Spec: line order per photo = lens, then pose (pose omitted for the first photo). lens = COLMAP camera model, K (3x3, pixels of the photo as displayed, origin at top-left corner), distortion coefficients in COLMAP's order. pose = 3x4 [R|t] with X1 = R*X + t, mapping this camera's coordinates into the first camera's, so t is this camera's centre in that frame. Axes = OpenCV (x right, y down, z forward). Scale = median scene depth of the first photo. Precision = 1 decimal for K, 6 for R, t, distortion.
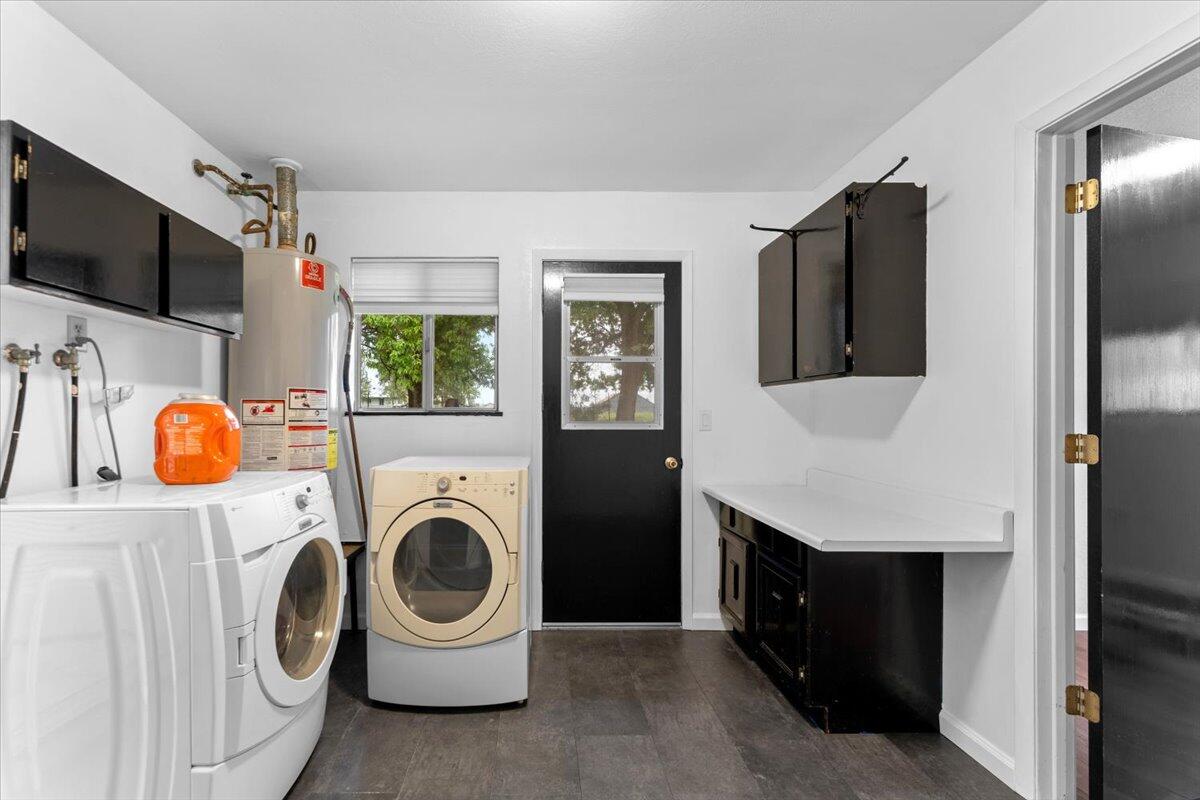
lens RADIAL K [[507.0, 0, 545.8], [0, 507.0, 417.2], [0, 0, 1]] dist [0.001097, 0.000153]
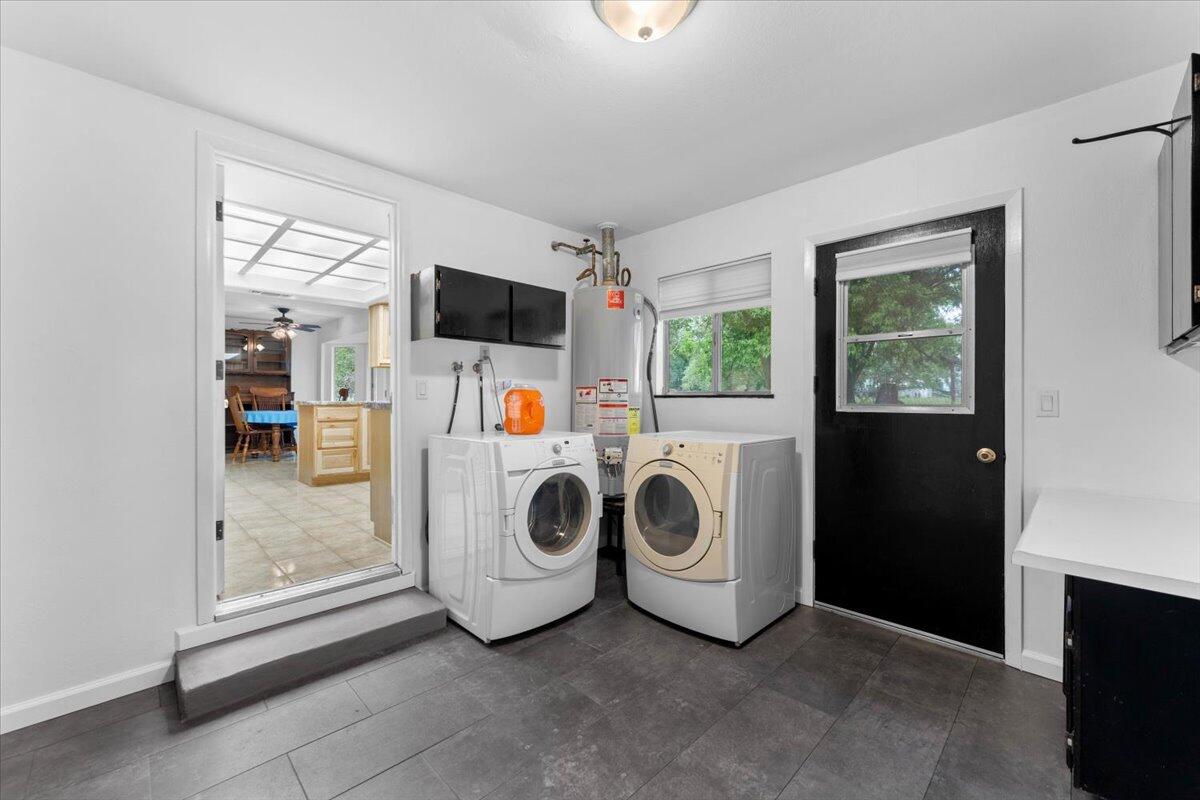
lens RADIAL K [[484.7, 0, 599.1], [0, 484.7, 405.9], [0, 0, 1]] dist [0.000332, 0.000053]
pose [[0.698922, 0.008725, -0.715144, 0.499465], [-0.006043, 0.999962, 0.006294, 0.012968], [0.715172, -0.000078, 0.698948, 0.006646]]
